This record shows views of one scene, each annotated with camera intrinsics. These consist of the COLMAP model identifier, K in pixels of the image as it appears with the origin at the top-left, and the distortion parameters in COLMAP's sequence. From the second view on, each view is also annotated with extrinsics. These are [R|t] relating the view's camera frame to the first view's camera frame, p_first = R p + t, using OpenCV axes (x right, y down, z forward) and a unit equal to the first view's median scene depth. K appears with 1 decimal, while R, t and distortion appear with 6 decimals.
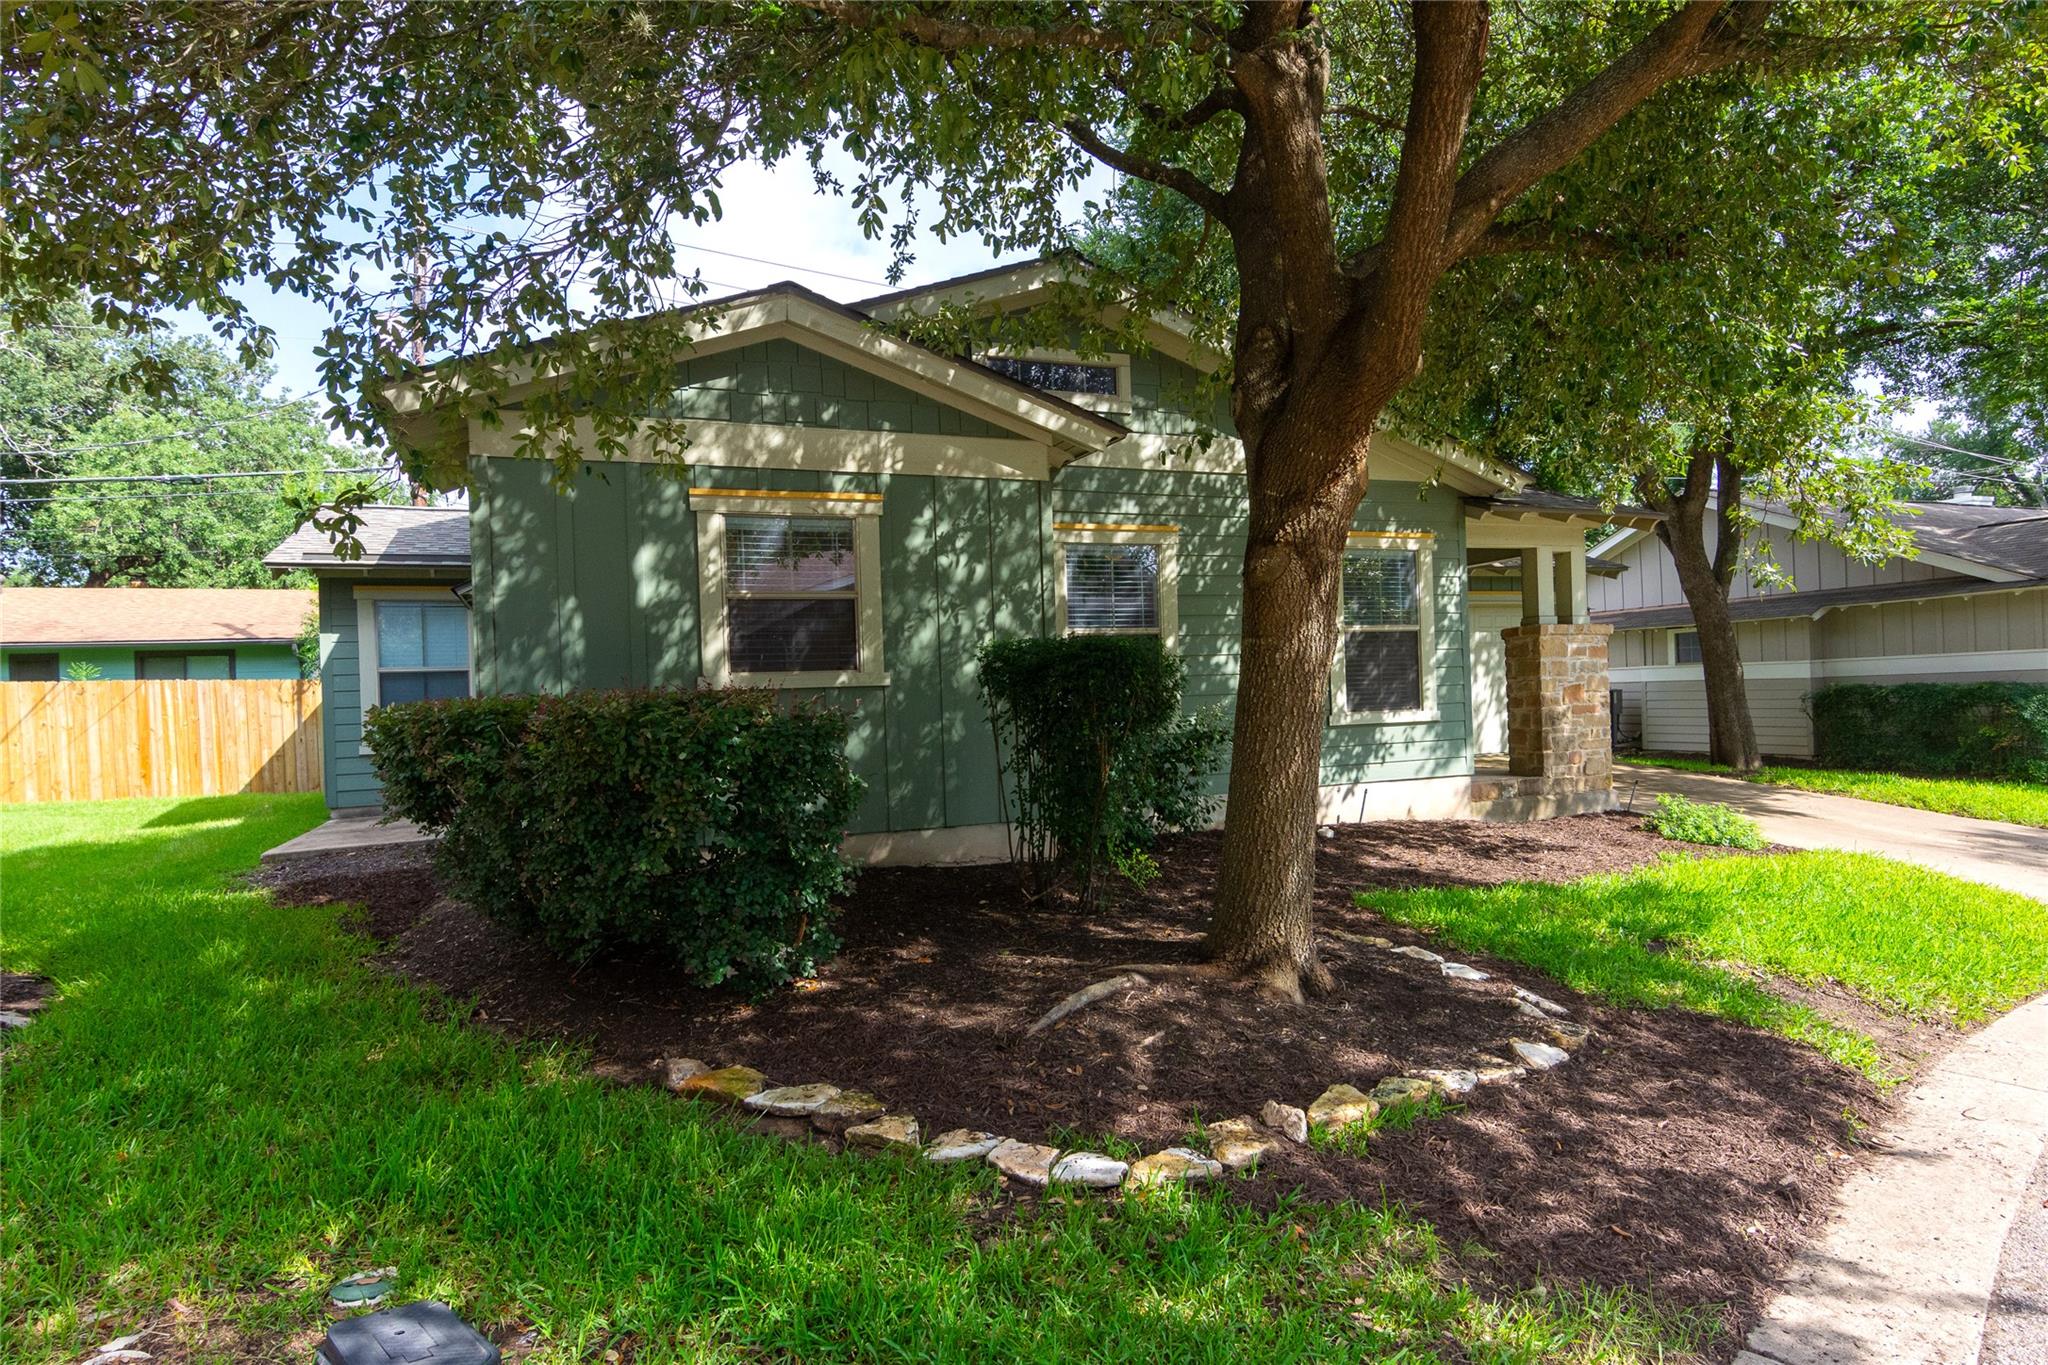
lens RADIAL K [[1117.8, 0, 1030.3], [0, 1117.8, 694.4], [0, 0, 1]] dist [0.020418, 0.000070]
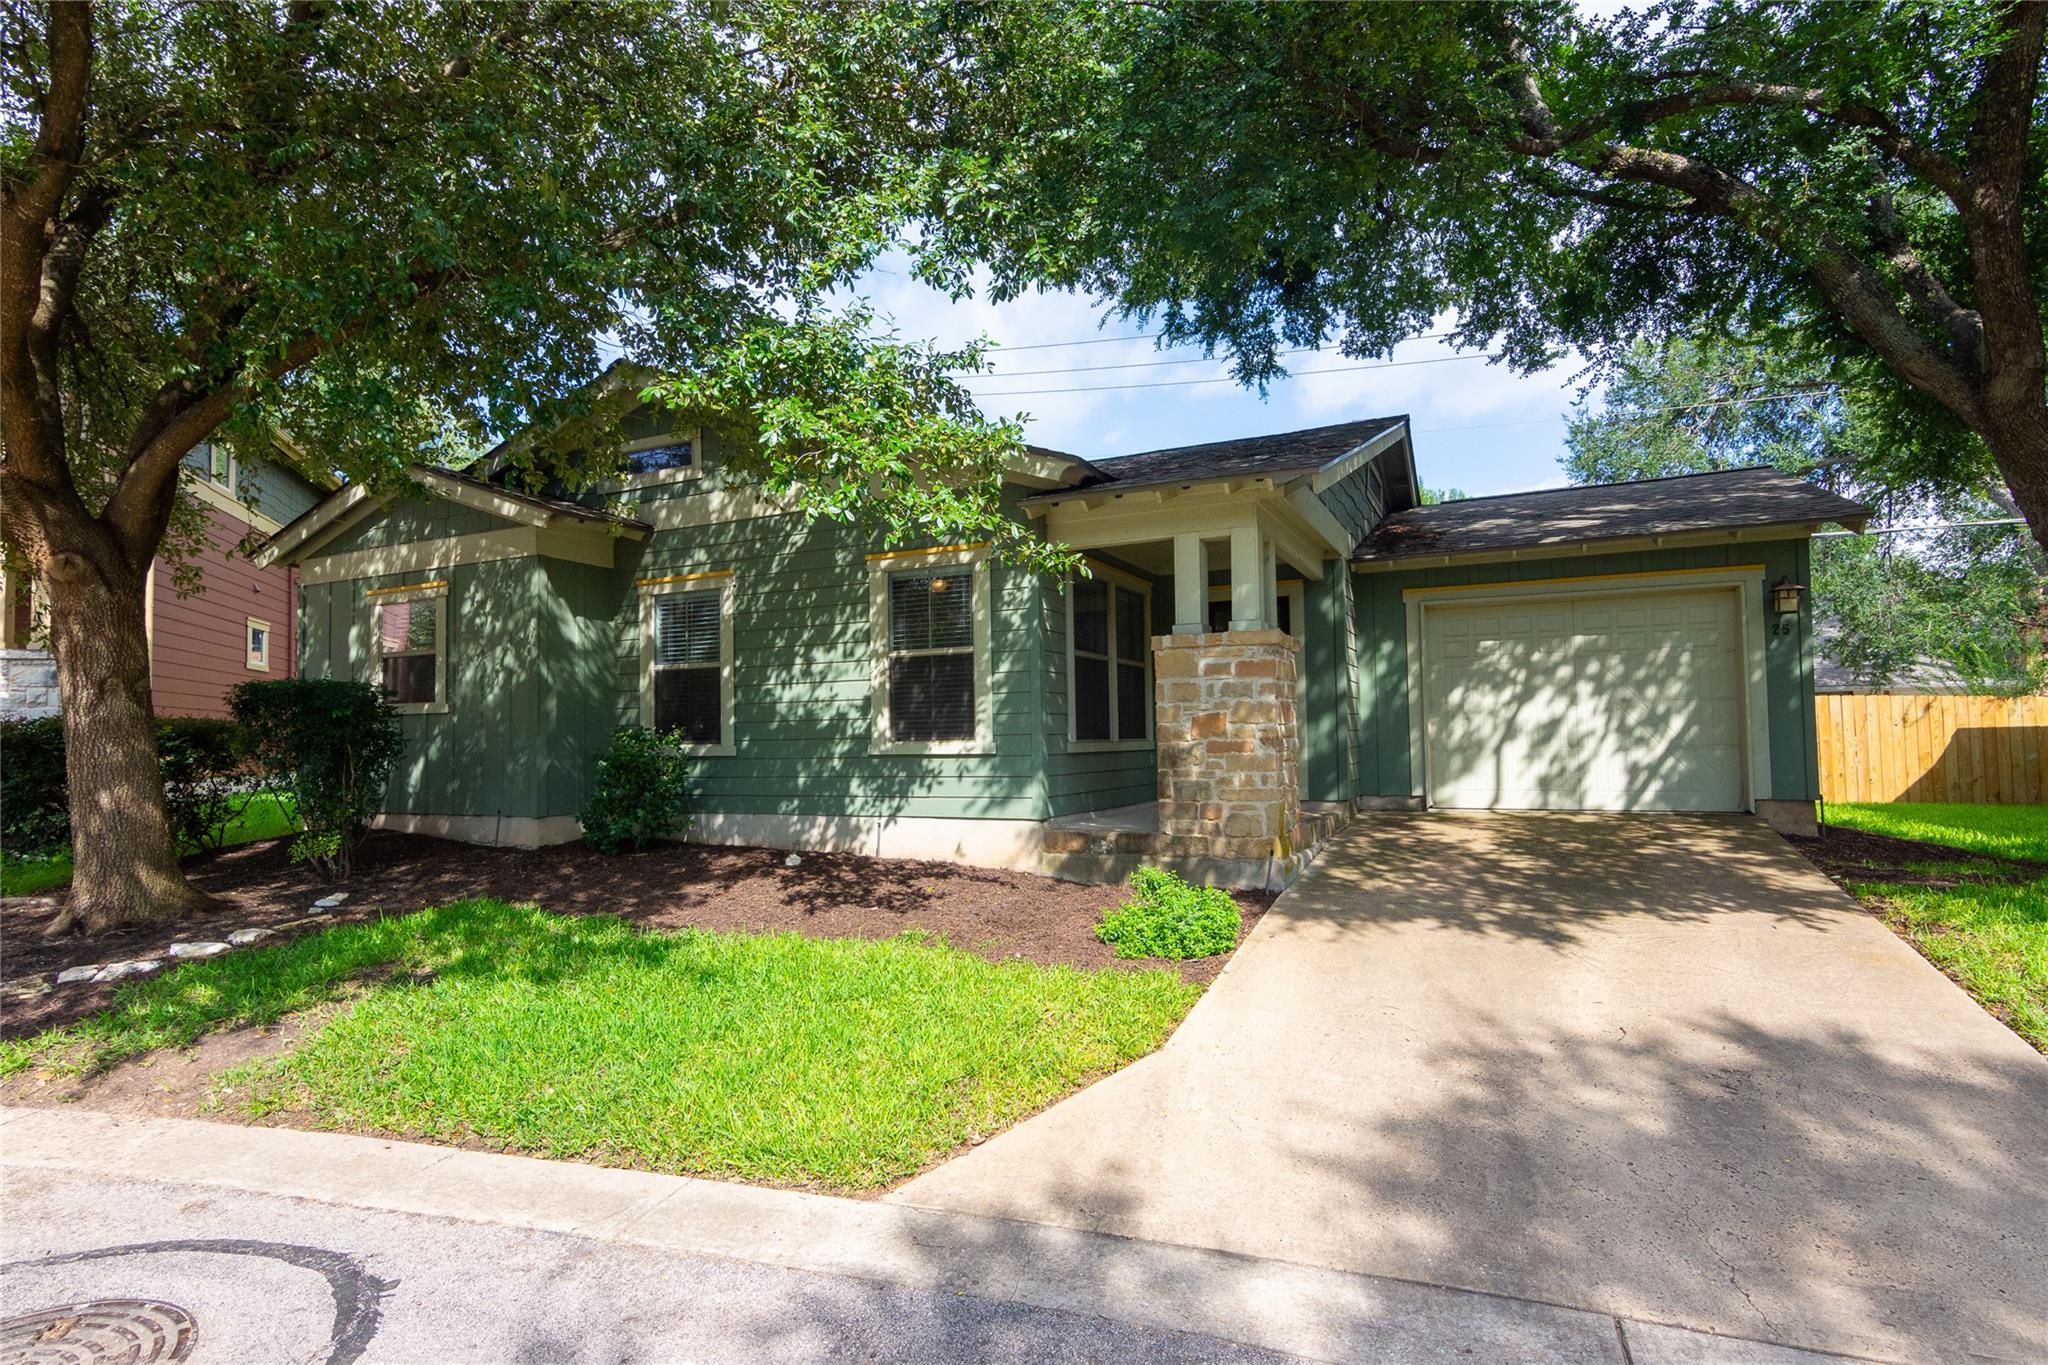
lens RADIAL K [[1001.4, 0, 1024.0], [0, 1001.4, 682.5], [0, 0, 1]] dist [0.000421, 0.000894]
pose [[0.666931, -0.010584, -0.745044, 1.092435], [-0.006158, 0.999787, -0.019715, -0.018340], [0.745094, 0.017736, 0.666724, 0.560902]]
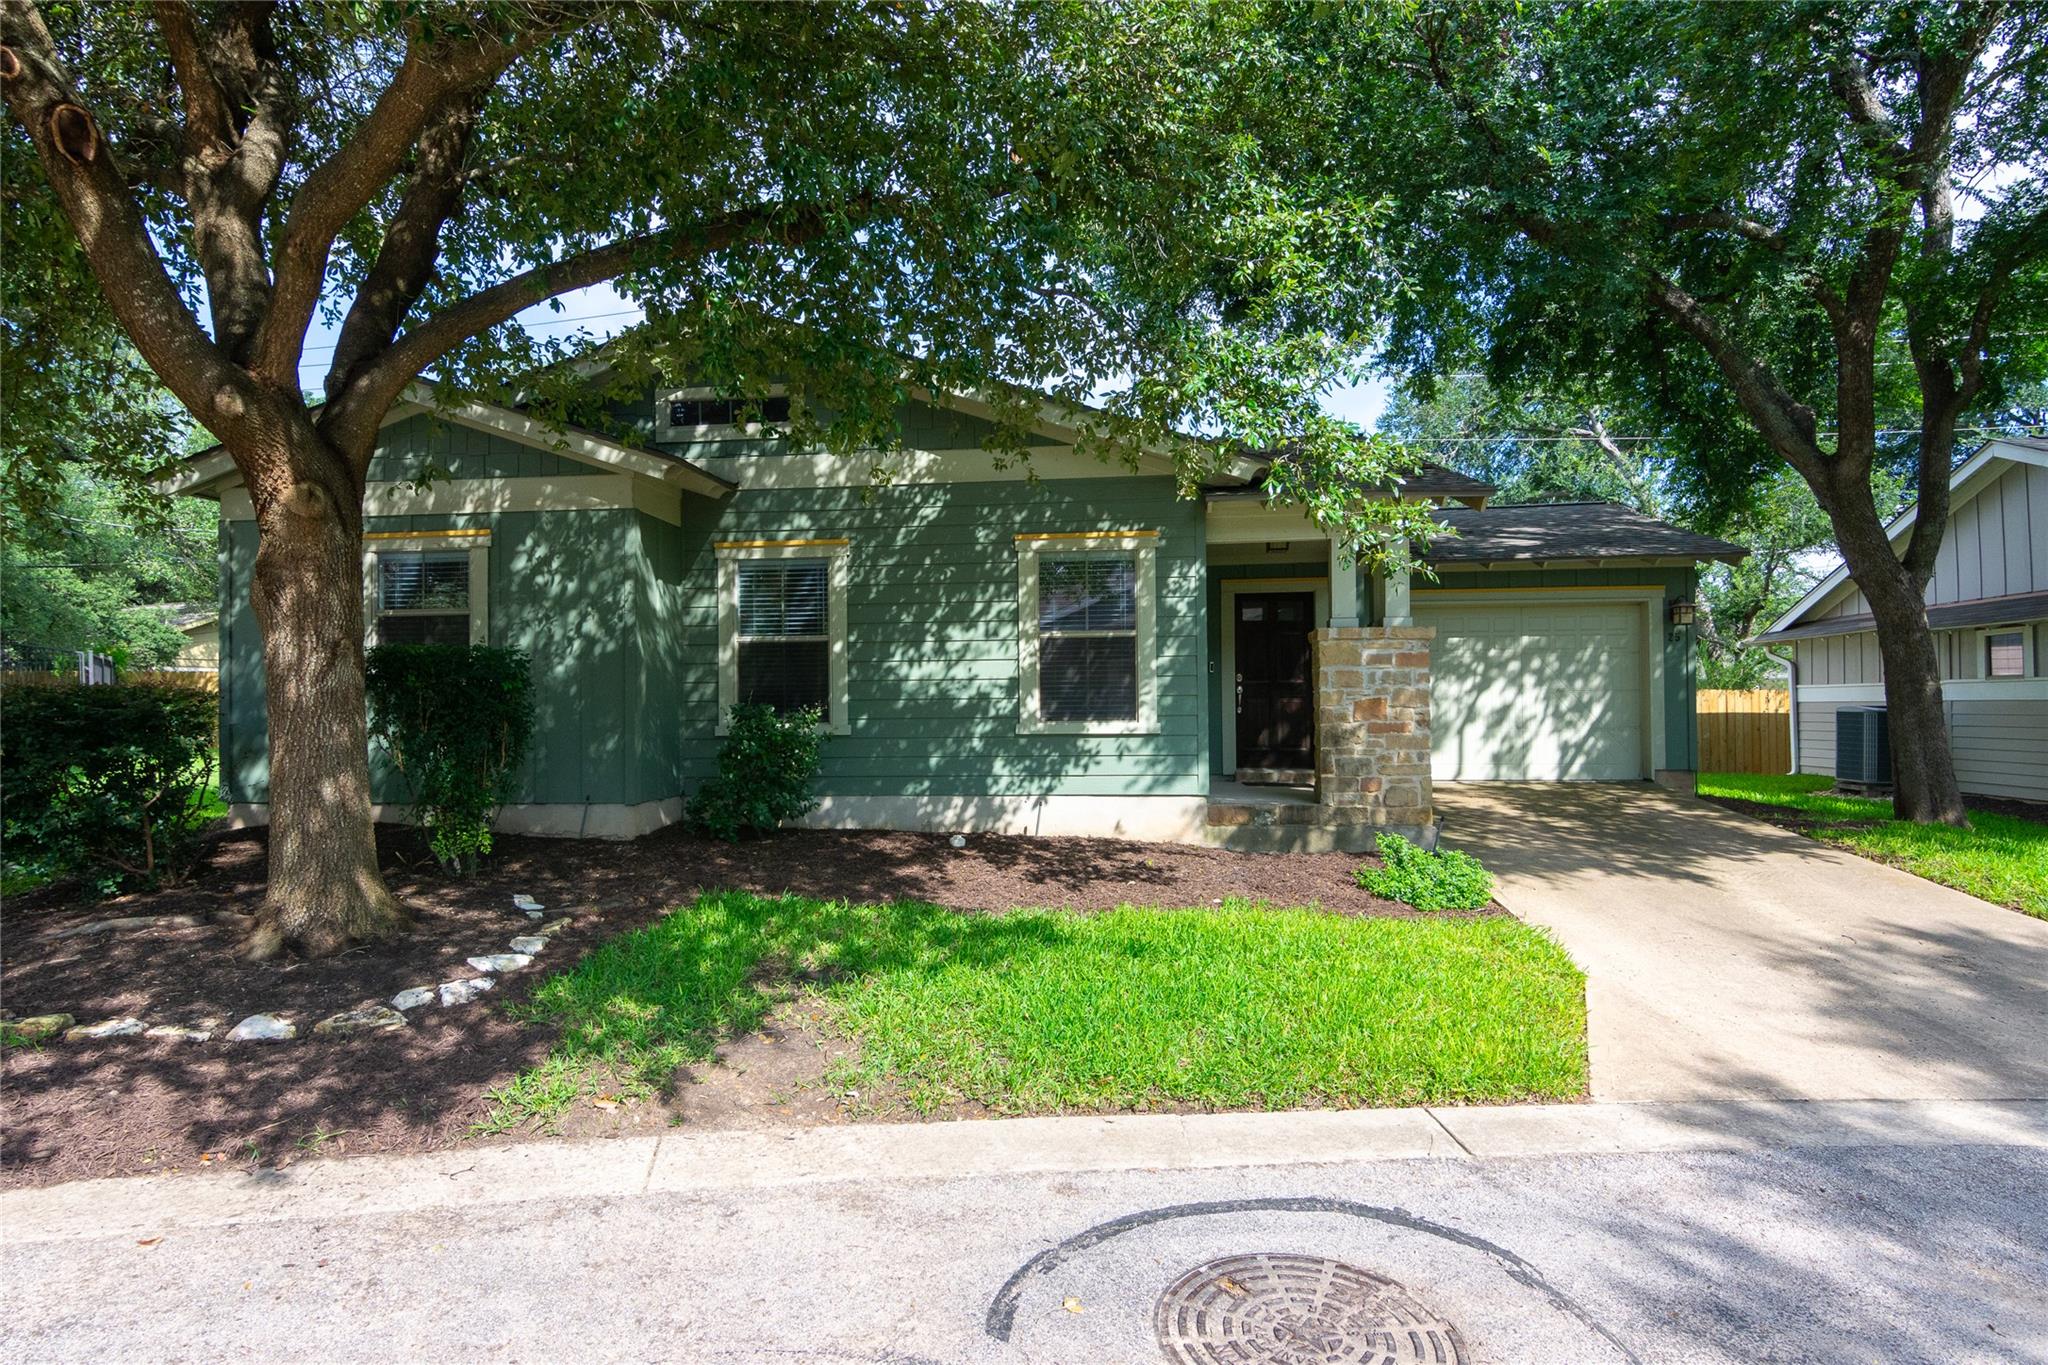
lens RADIAL K [[1034.2, 0, 1016.4], [0, 1034.2, 685.3], [0, 0, 1]] dist [0.000310, -0.000470]
pose [[0.873677, 0.020655, -0.486068, 0.763941], [-0.023541, 0.999723, 0.000169, -0.014916], [0.485937, 0.011295, 0.873921, 0.228276]]
